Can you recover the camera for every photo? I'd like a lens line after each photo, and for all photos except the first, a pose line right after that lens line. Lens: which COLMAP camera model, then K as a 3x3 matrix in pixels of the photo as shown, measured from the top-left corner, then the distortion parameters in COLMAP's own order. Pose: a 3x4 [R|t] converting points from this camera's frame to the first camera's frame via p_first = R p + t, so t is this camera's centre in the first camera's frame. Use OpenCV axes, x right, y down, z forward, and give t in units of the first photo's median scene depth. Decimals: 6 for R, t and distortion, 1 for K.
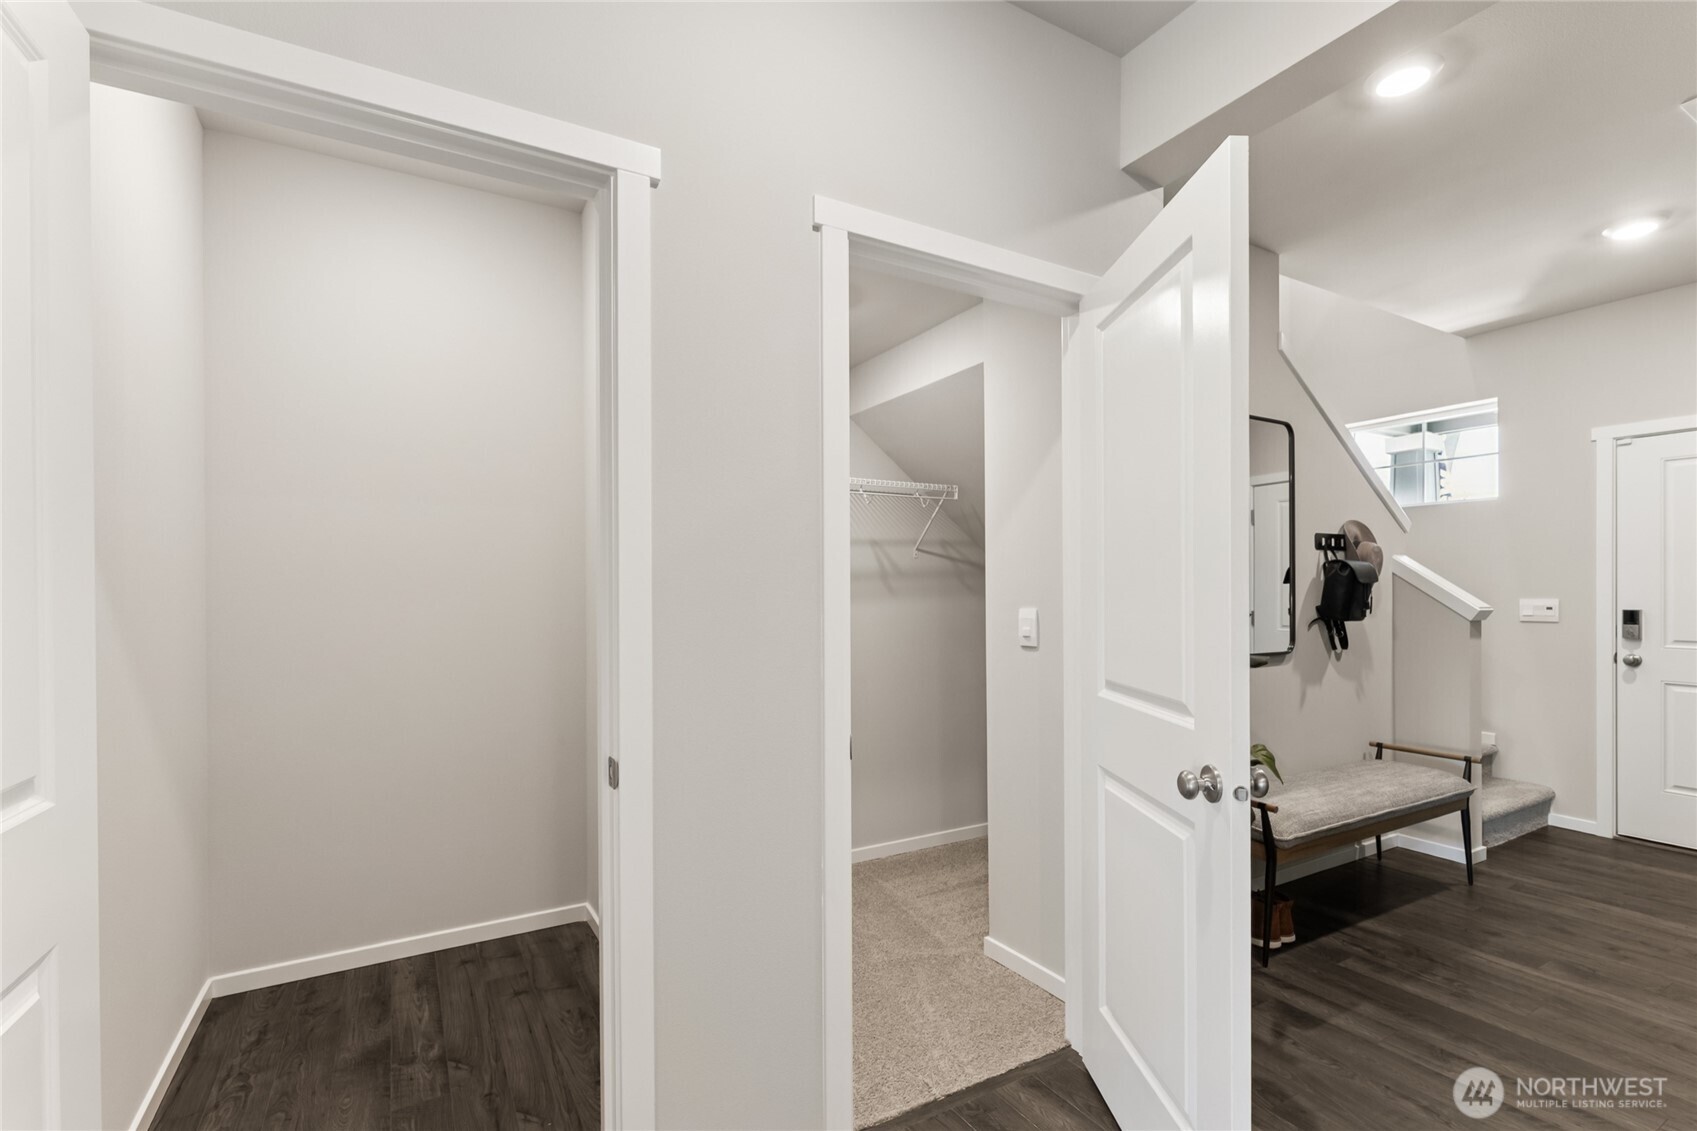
lens RADIAL K [[780.8, 0, 855.9], [0, 780.8, 579.7], [0, 0, 1]] dist [-0.001134, 0.000481]
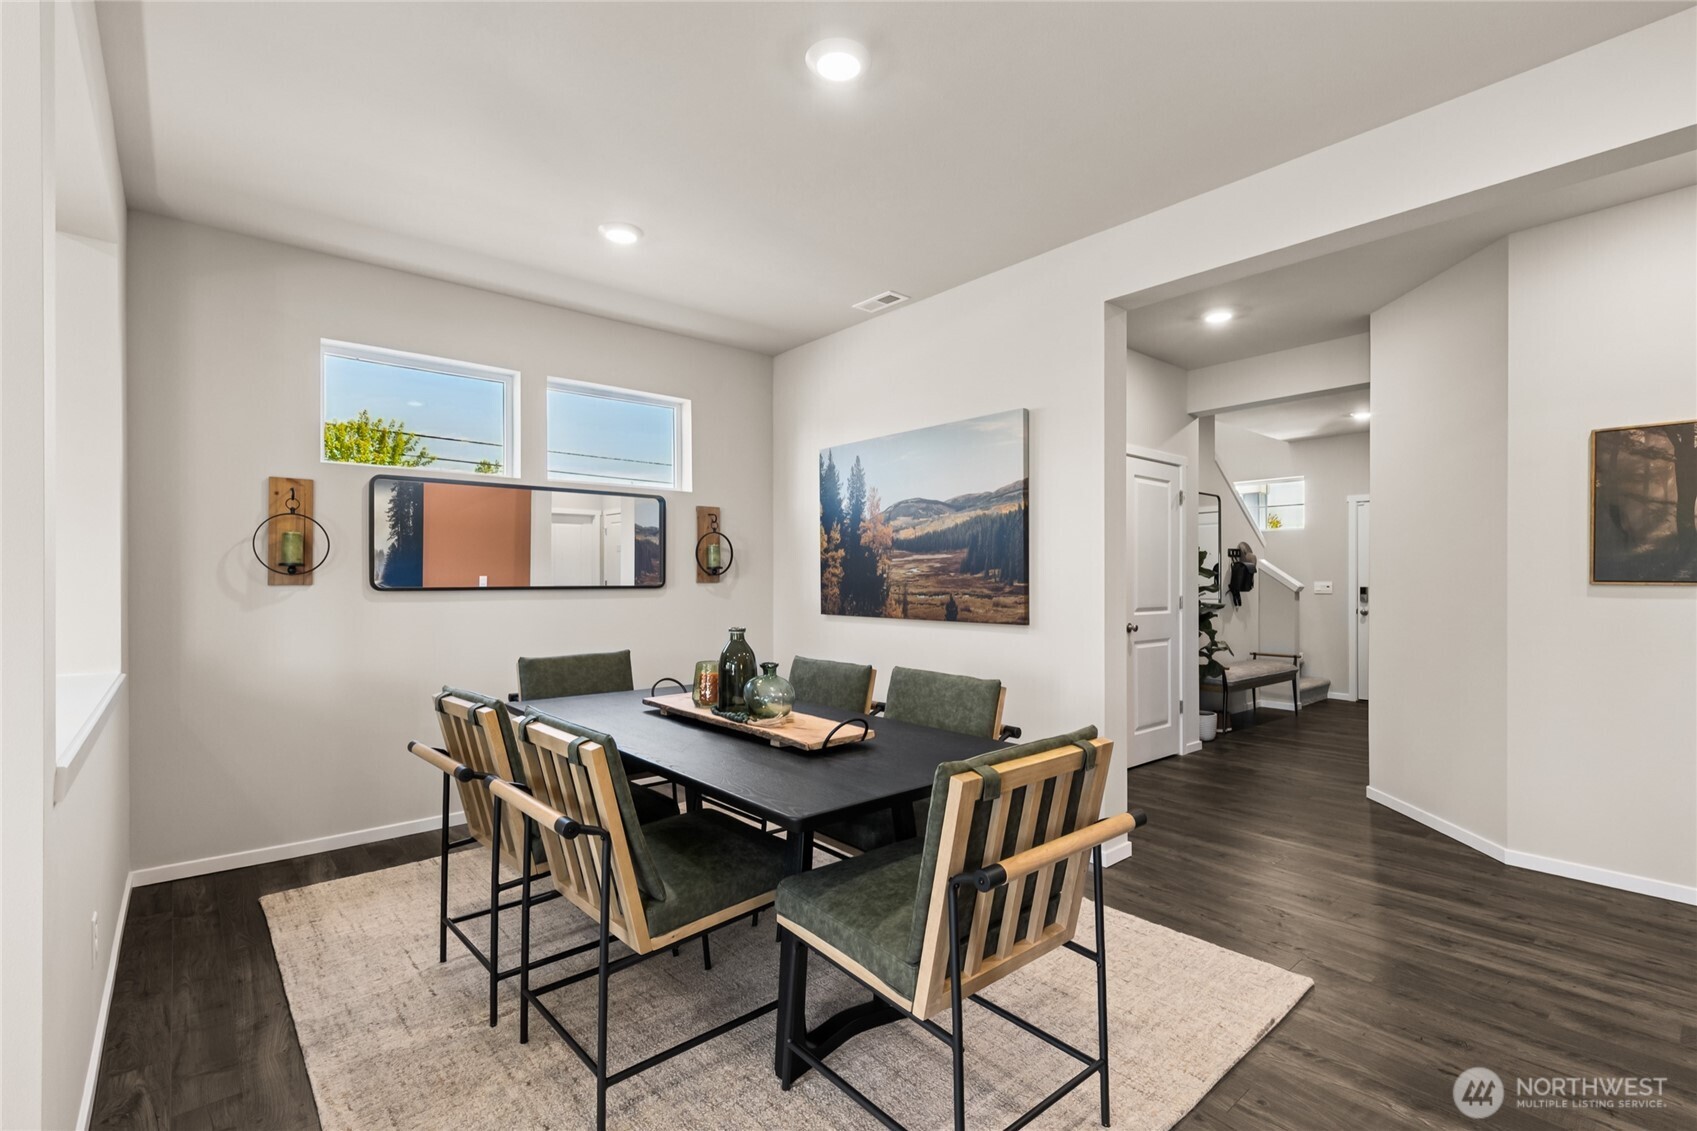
lens RADIAL K [[780.8, 0, 843.2], [0, 780.8, 566.4], [0, 0, 1]] dist [-0.001134, 0.000481]
pose [[0.984397, 0.005105, 0.175889, -0.726529], [-0.003736, 0.999960, -0.008117, 0.007034], [-0.175923, 0.007333, 0.984377, -0.794309]]
